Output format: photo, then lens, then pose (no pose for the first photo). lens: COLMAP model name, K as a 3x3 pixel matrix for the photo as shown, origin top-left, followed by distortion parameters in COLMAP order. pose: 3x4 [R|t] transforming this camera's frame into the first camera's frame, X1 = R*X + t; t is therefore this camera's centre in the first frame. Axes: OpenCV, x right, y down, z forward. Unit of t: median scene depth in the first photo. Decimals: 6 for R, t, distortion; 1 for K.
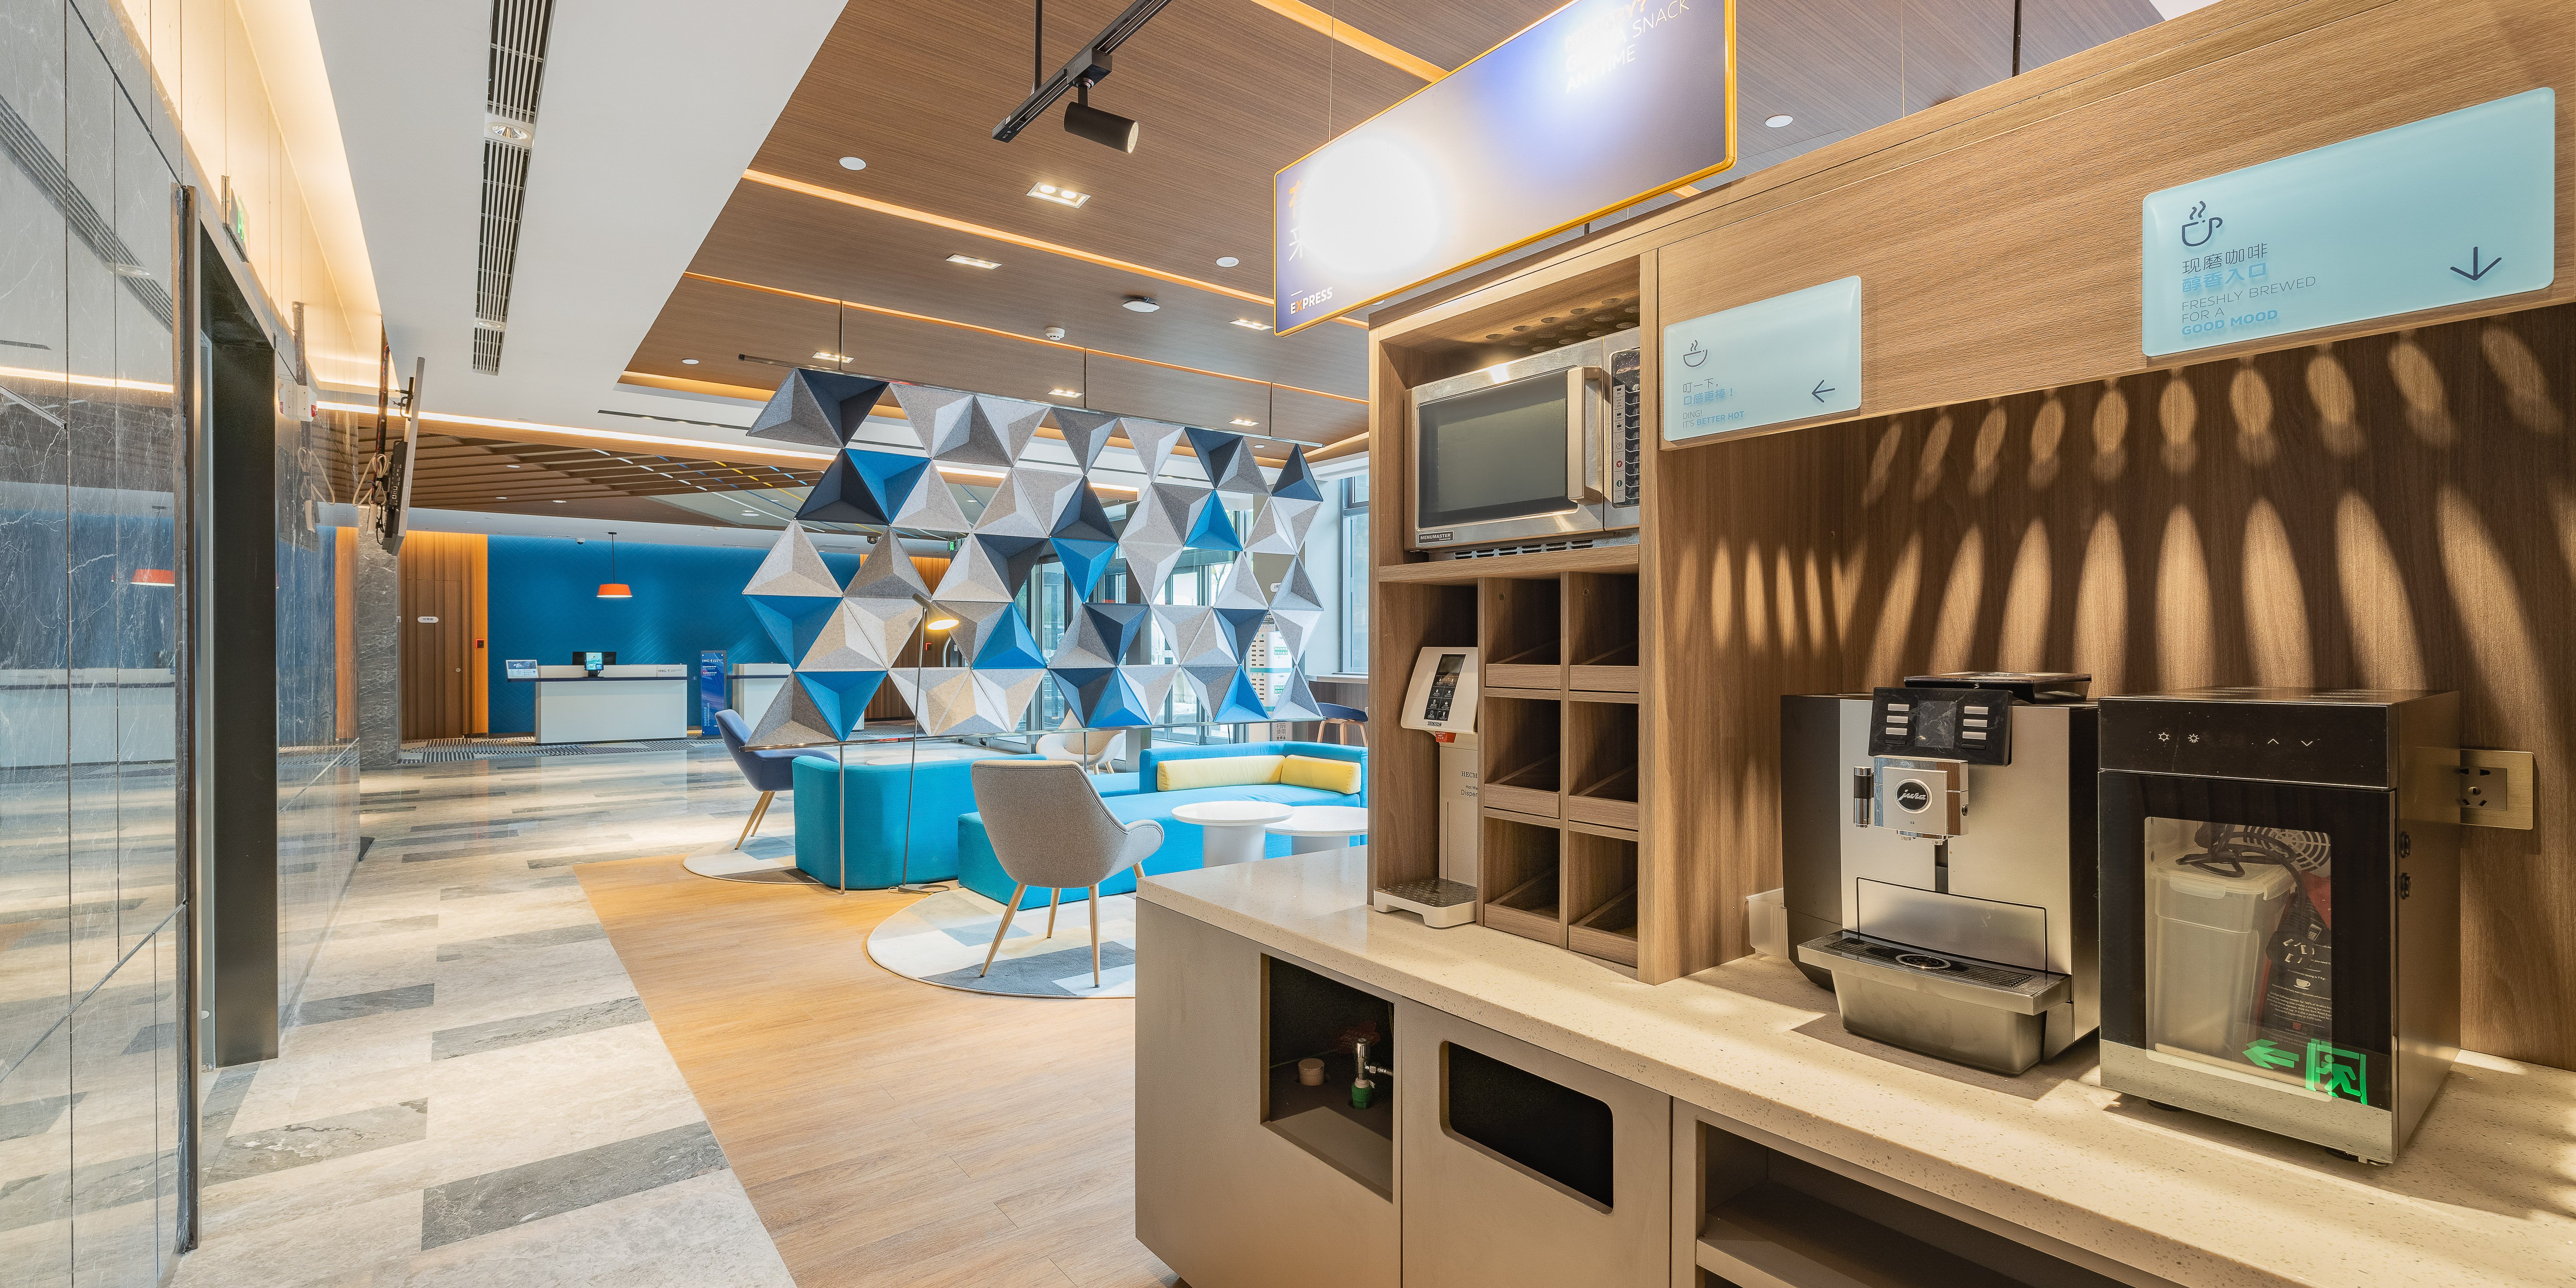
lens RADIAL K [[1090.1, 0, 1280.6], [0, 1090.1, 653.4], [0, 0, 1]] dist [-0.036992, -0.000054]
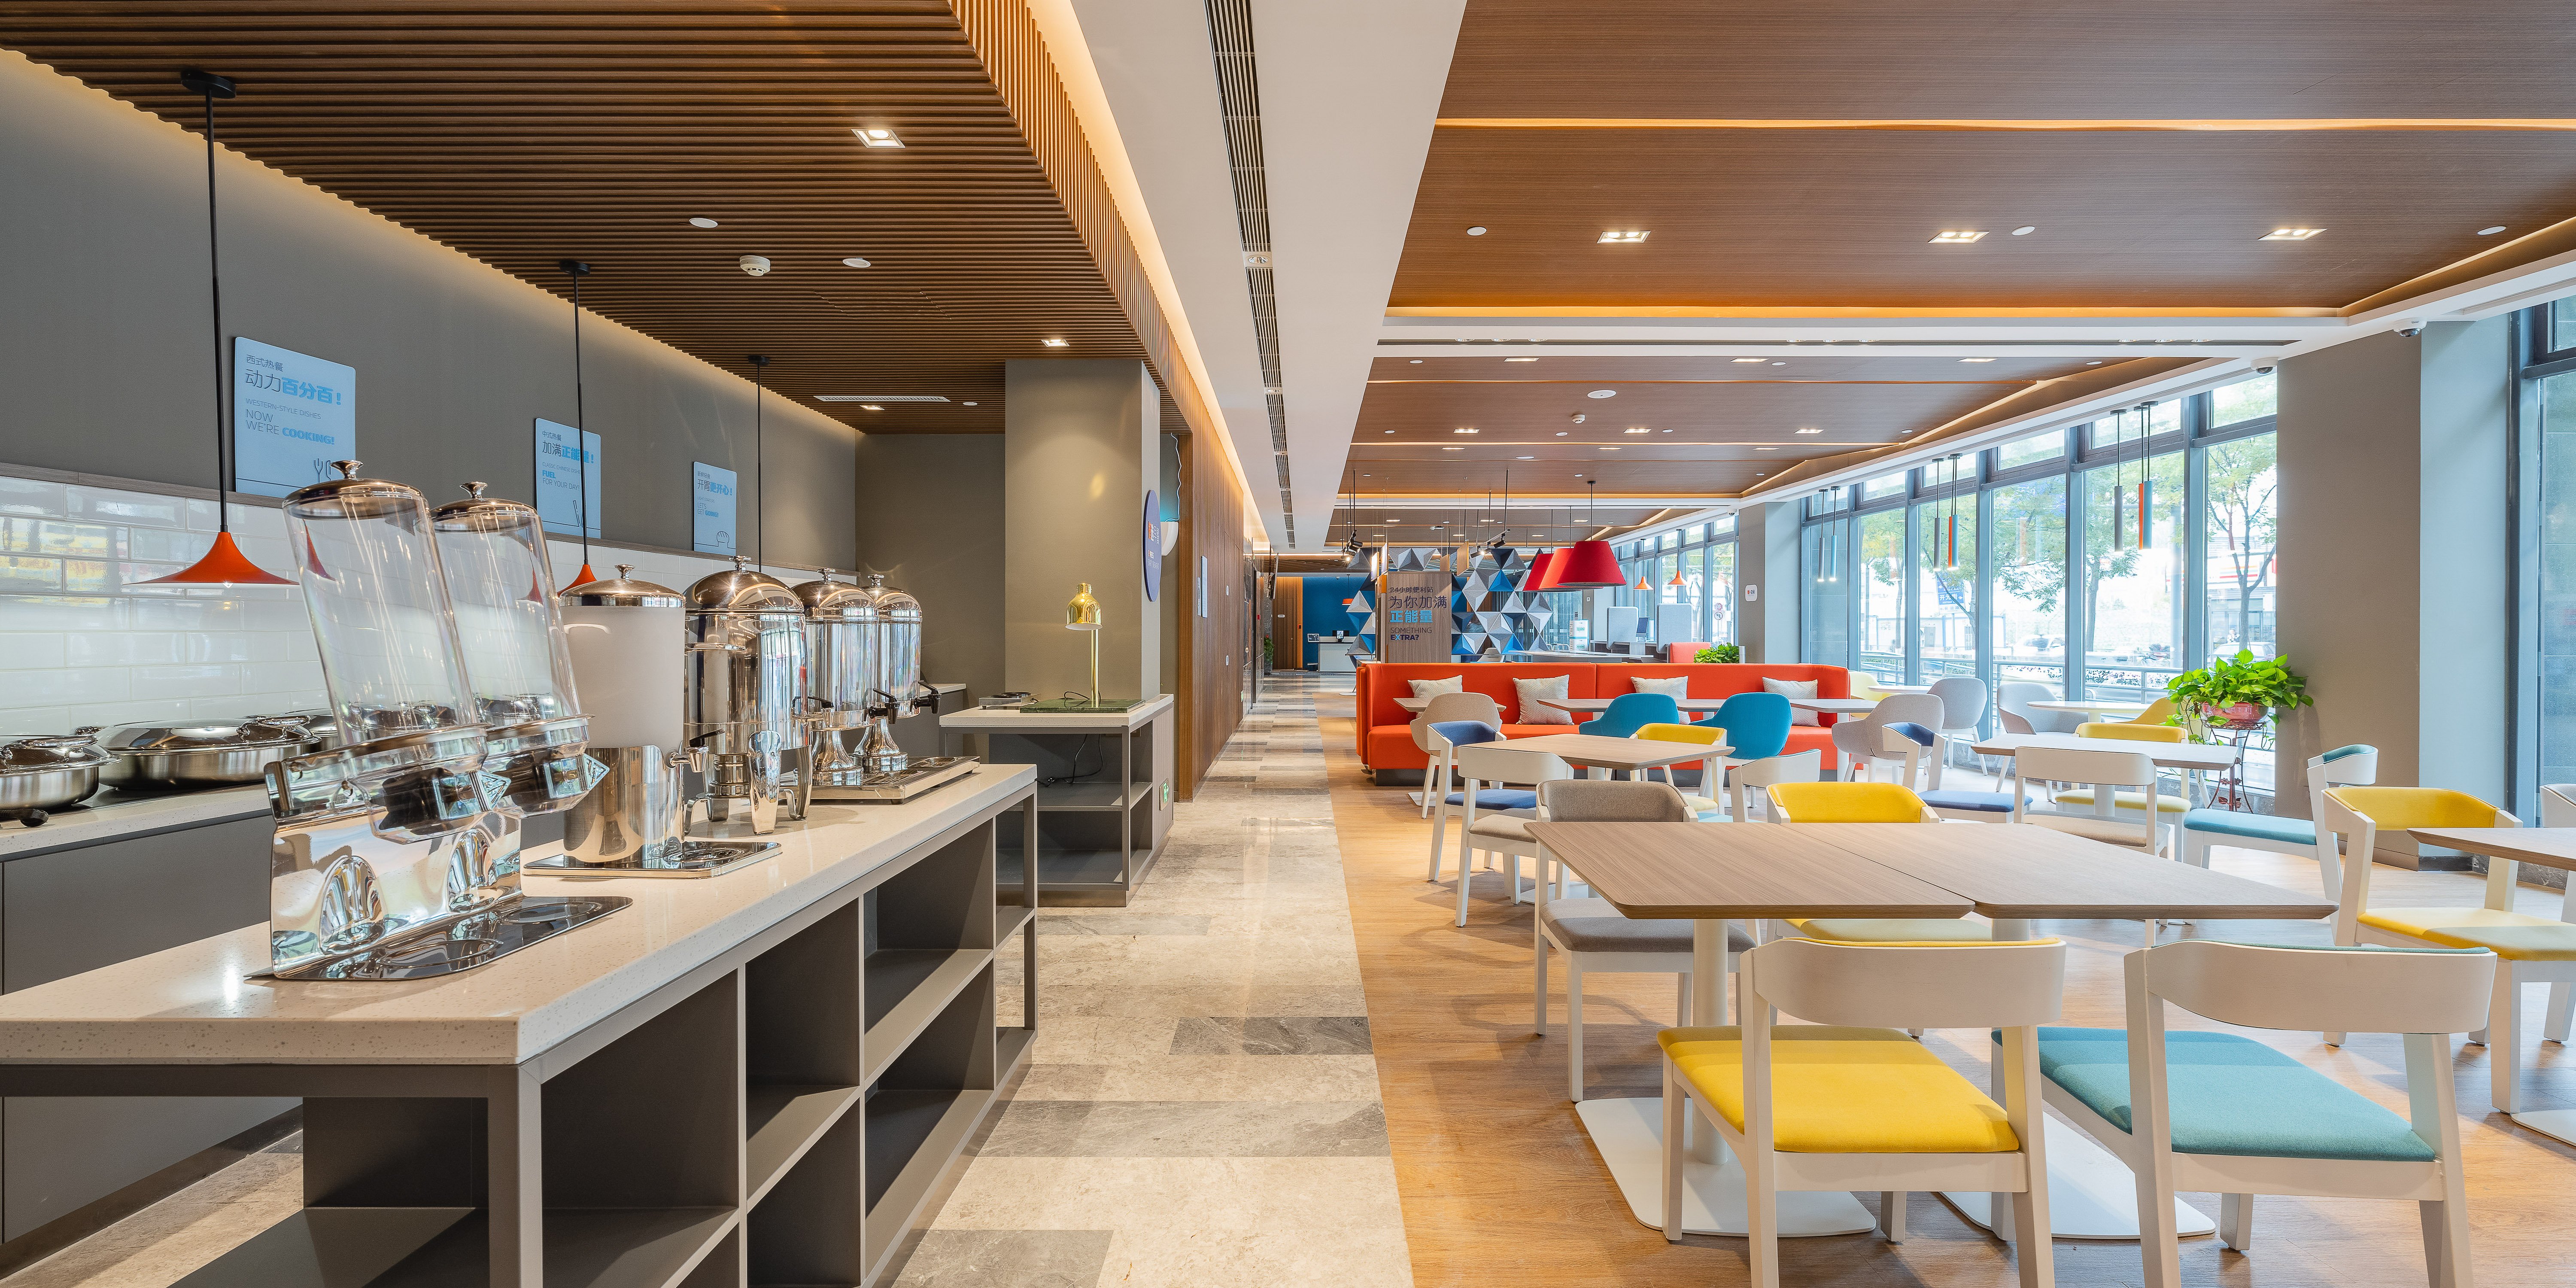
lens RADIAL K [[1090.1, 0, 1285.6], [0, 1090.1, 634.6], [0, 0, 1]] dist [-0.036992, -0.000054]
pose [[0.774438, 0.002637, -0.632644, 1.348097], [-0.005195, 0.999984, -0.002190, 0.023789], [0.632628, 0.004983, 0.774440, -1.587287]]
